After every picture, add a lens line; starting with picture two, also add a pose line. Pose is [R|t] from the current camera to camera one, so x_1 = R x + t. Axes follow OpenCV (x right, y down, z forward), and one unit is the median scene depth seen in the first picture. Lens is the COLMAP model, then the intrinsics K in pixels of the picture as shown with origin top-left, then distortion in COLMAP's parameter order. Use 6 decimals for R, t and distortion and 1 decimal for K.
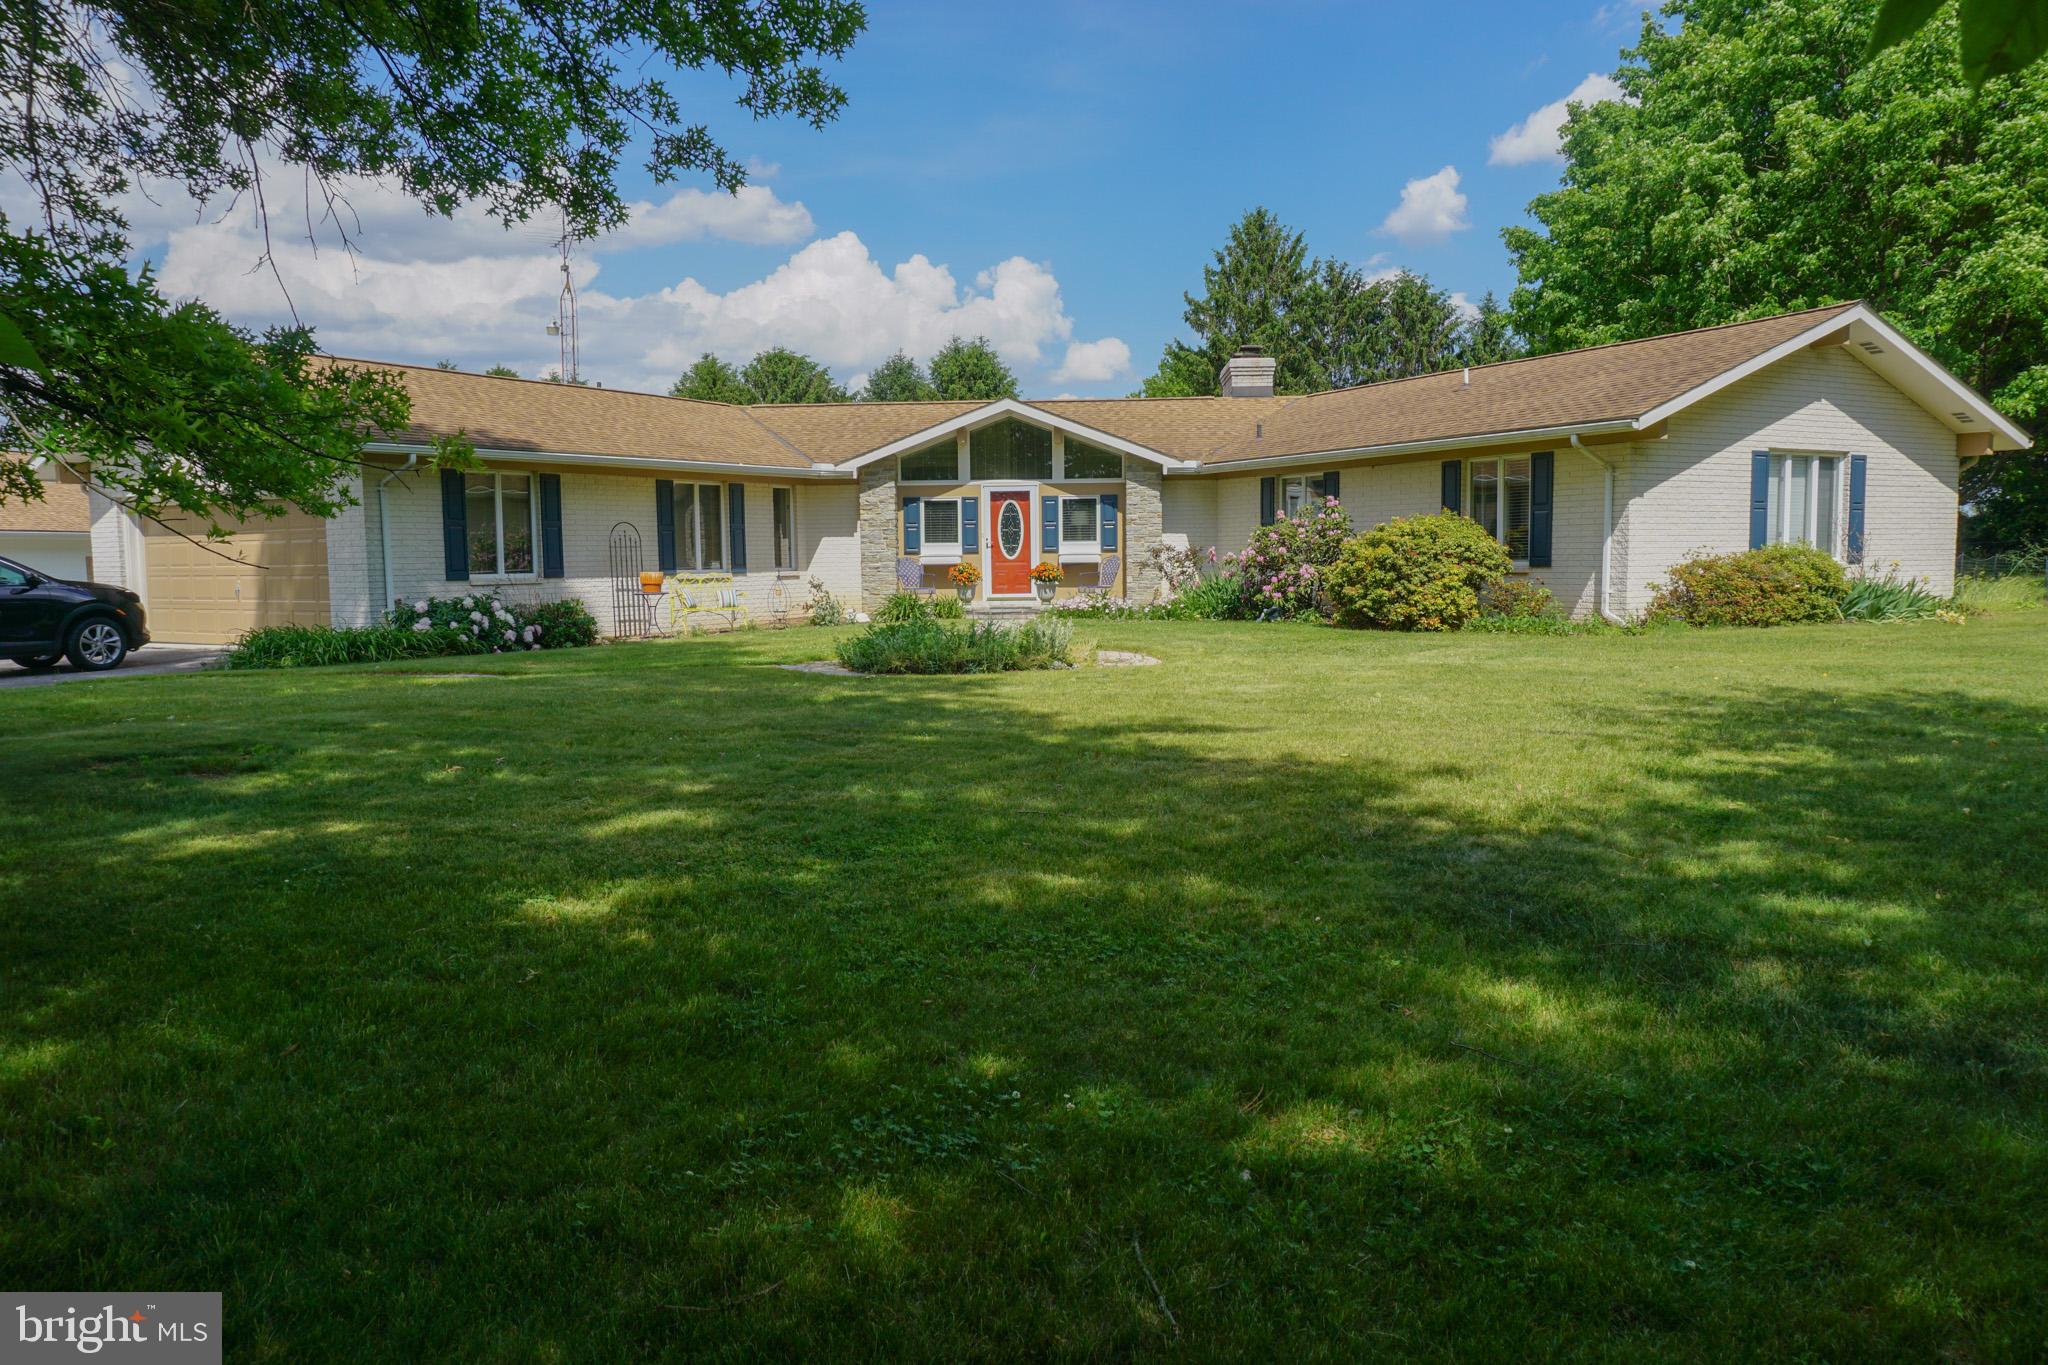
lens RADIAL K [[1373.6, 0, 1019.2], [0, 1373.6, 683.0], [0, 0, 1]] dist [-0.042317, 0.042305]
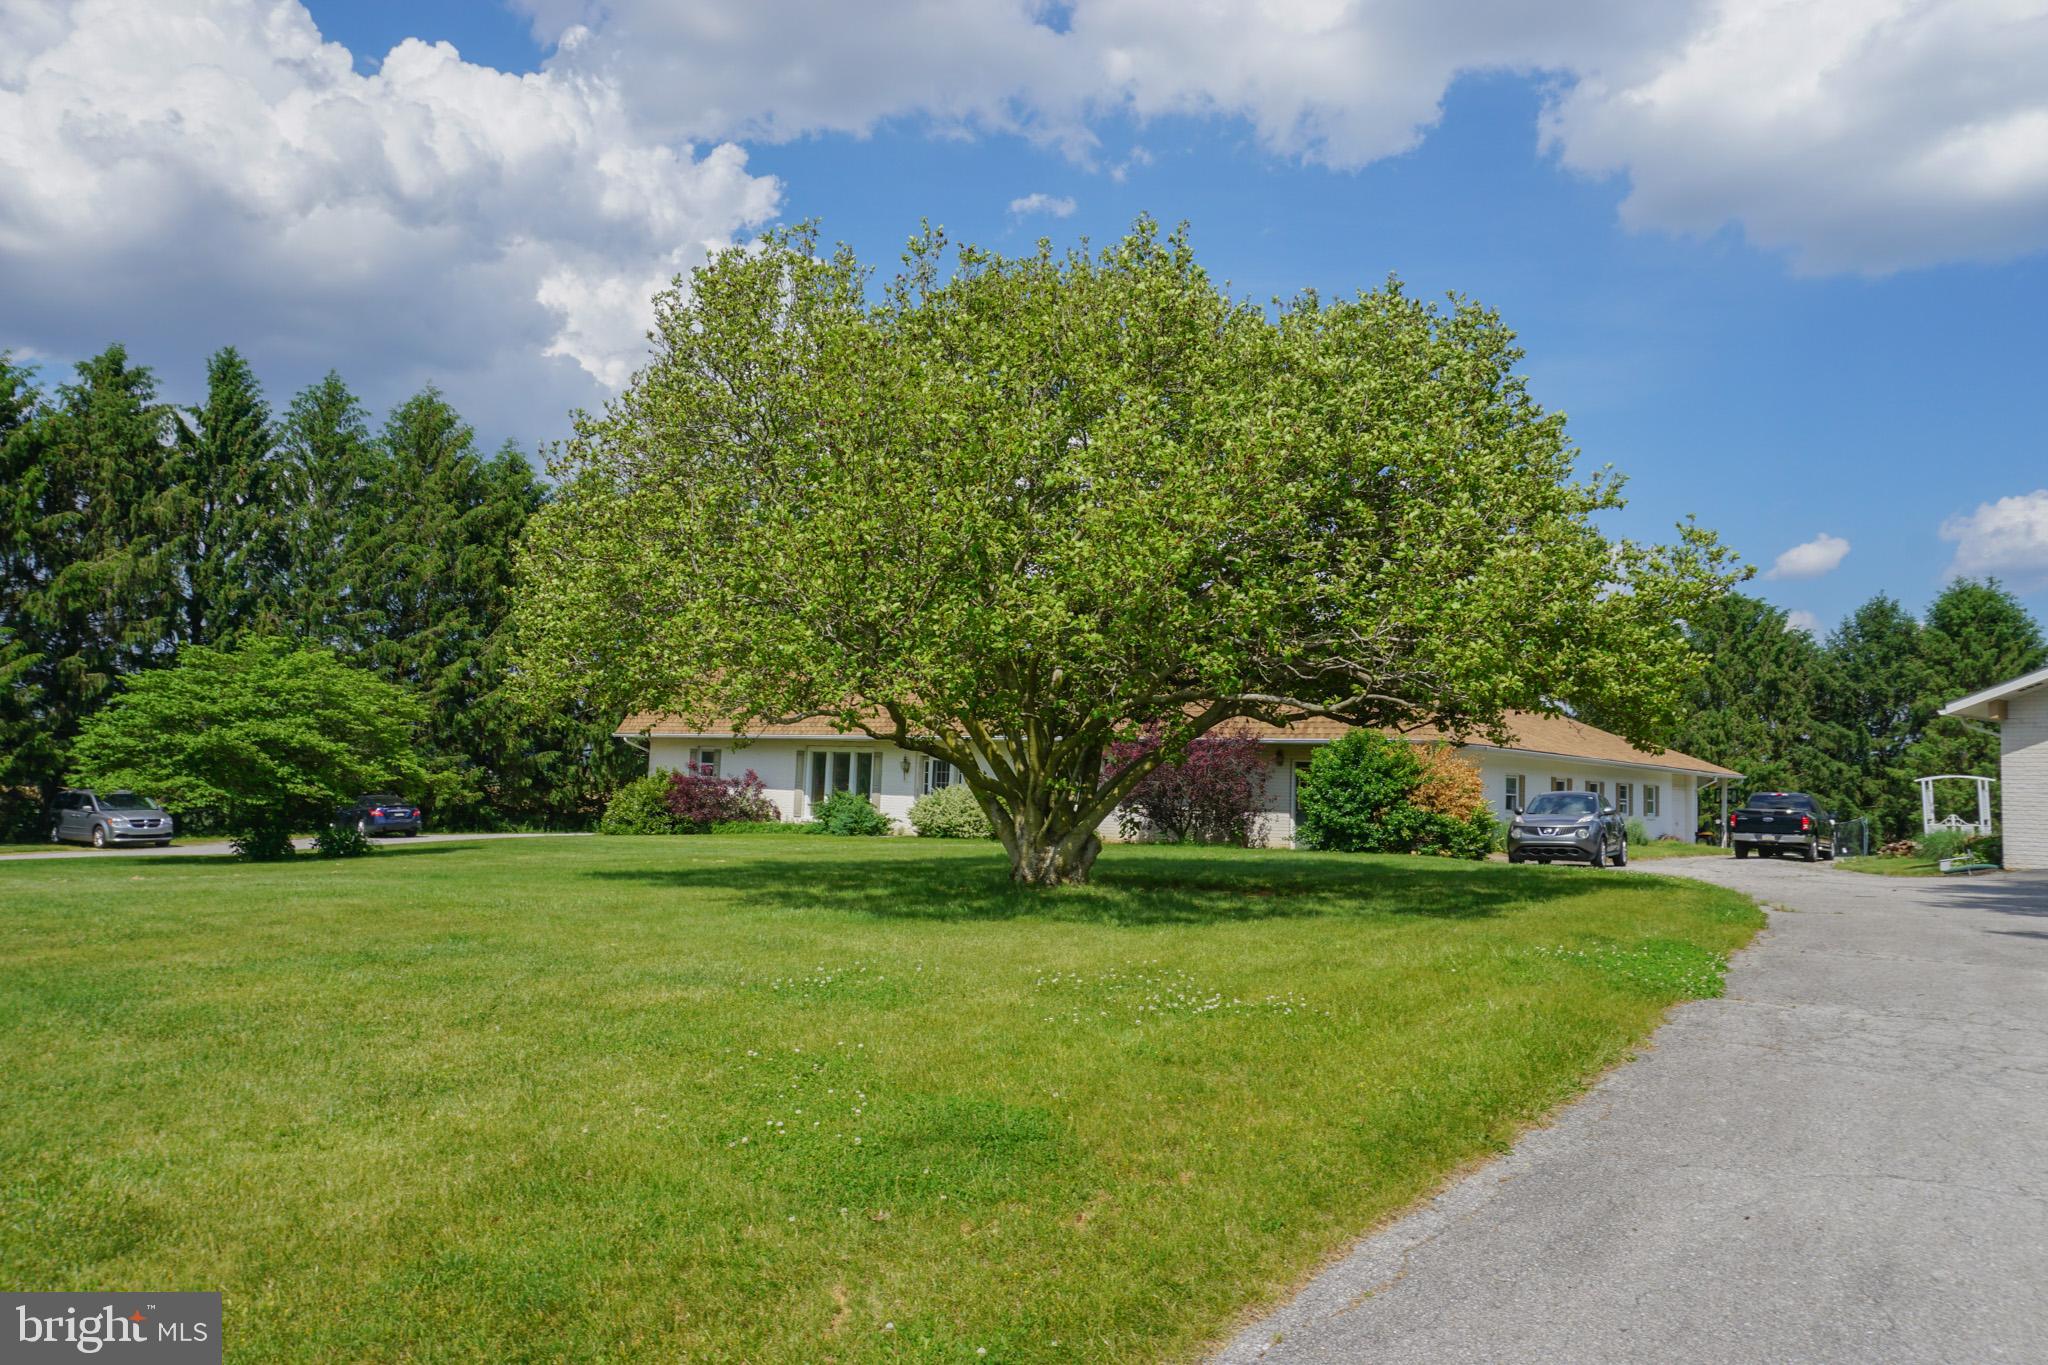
lens RADIAL K [[1381.8, 0, 1008.3], [0, 1381.8, 677.0], [0, 0, 1]] dist [-0.041951, 0.038613]
pose [[0.928060, 0.011029, -0.372268, -0.905650], [-0.076306, 0.983988, -0.161077, 0.056387], [0.364530, 0.177896, 0.914041, -0.298843]]
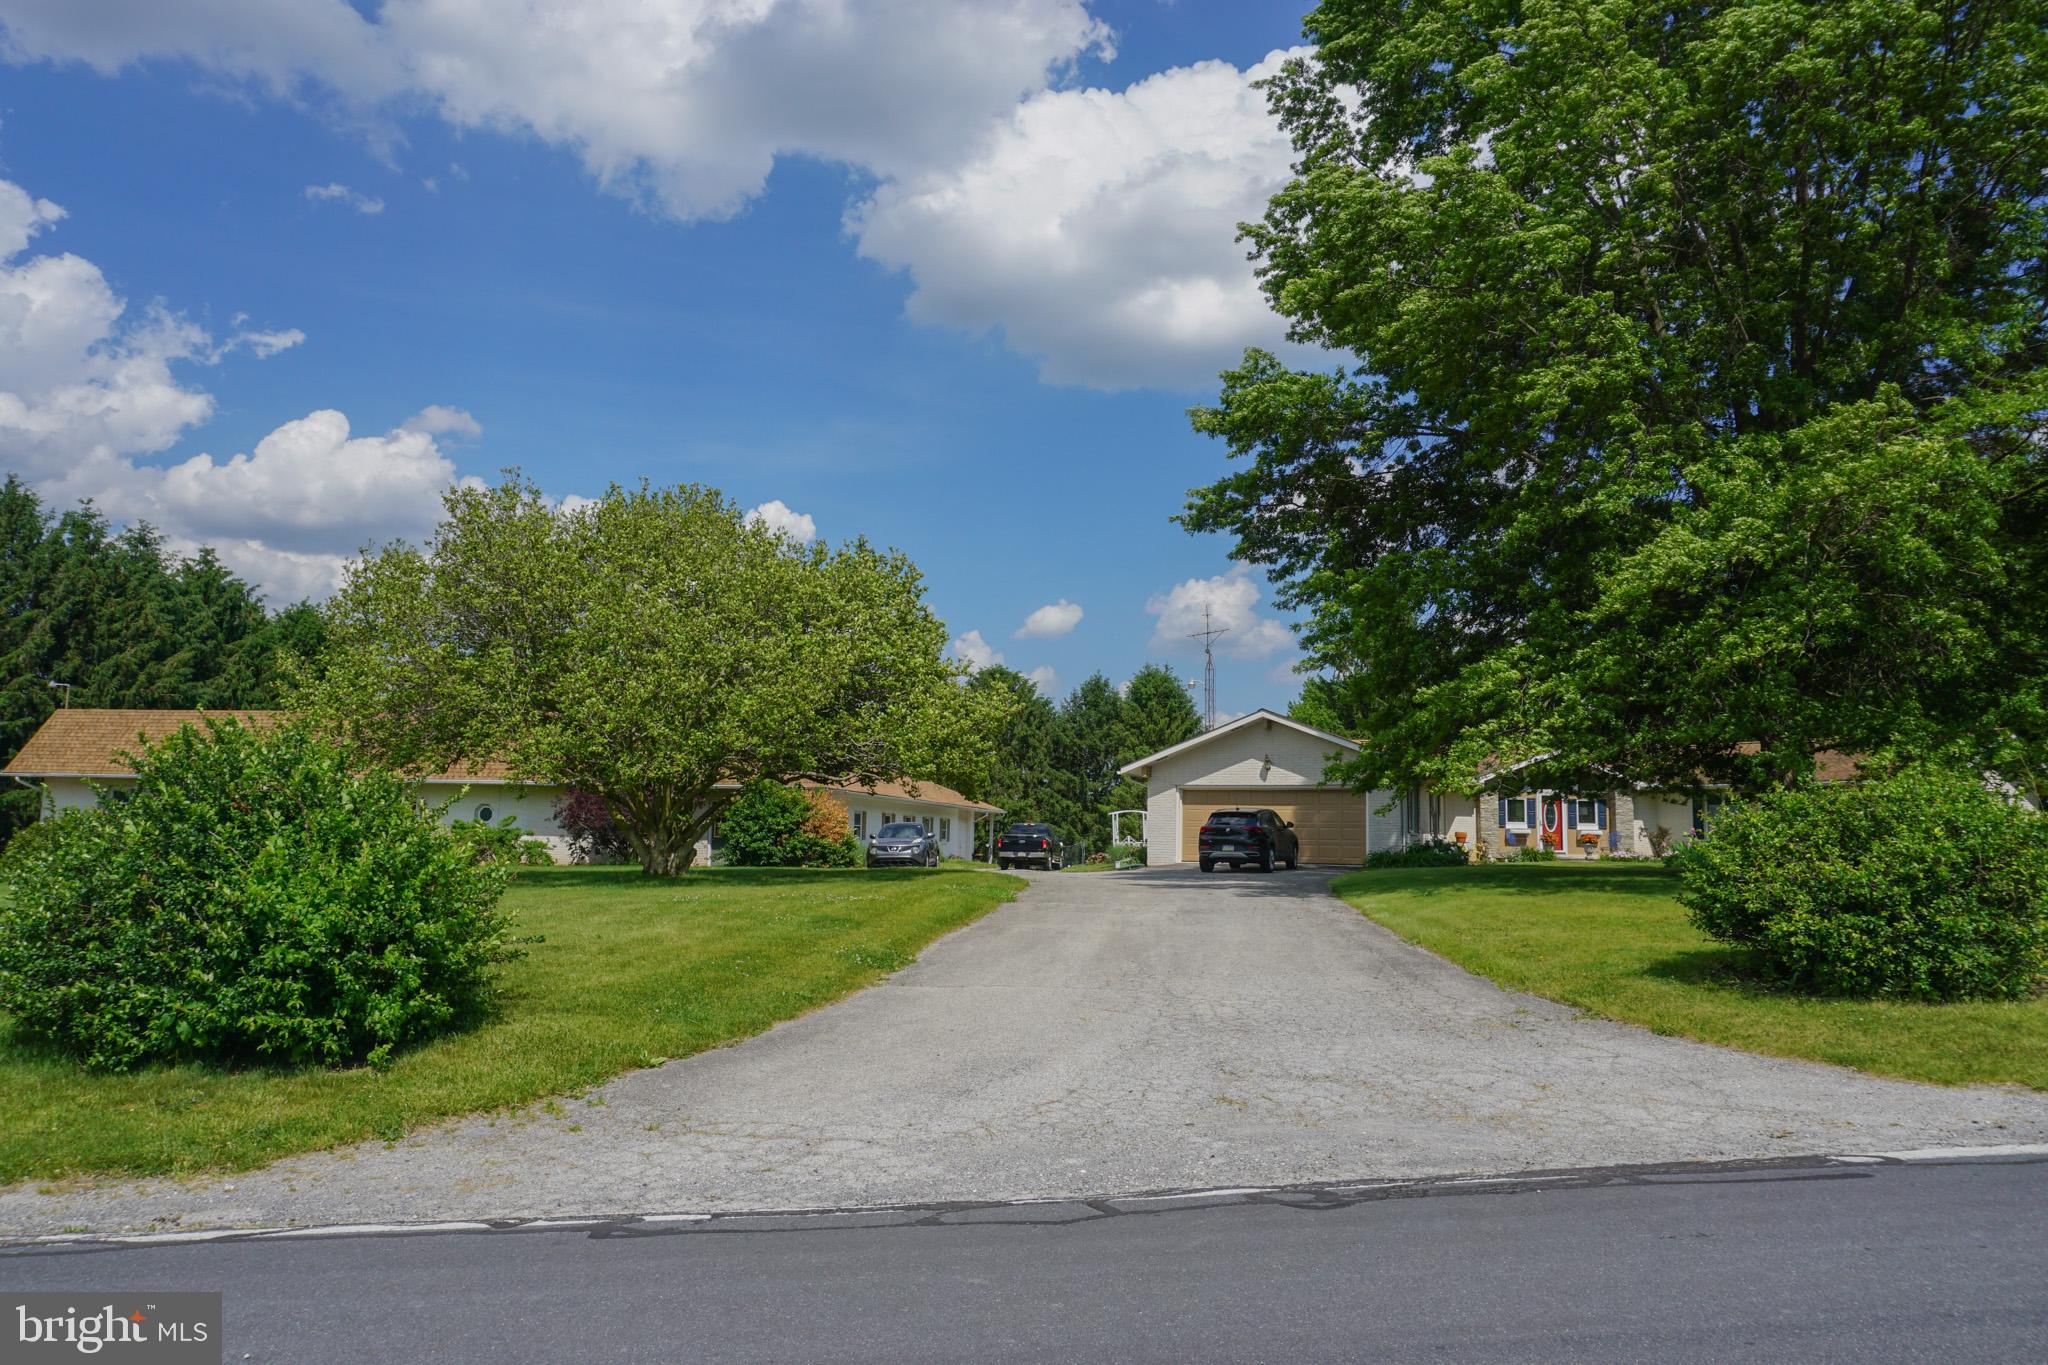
lens RADIAL K [[1395.7, 0, 1014.1], [0, 1395.7, 671.8], [0, 0, 1]] dist [-0.039466, 0.033266]
pose [[0.991641, 0.043966, 0.121308, -0.981474], [-0.017207, 0.976820, -0.213370, 0.113387], [-0.127877, 0.209499, 0.969411, -0.787824]]
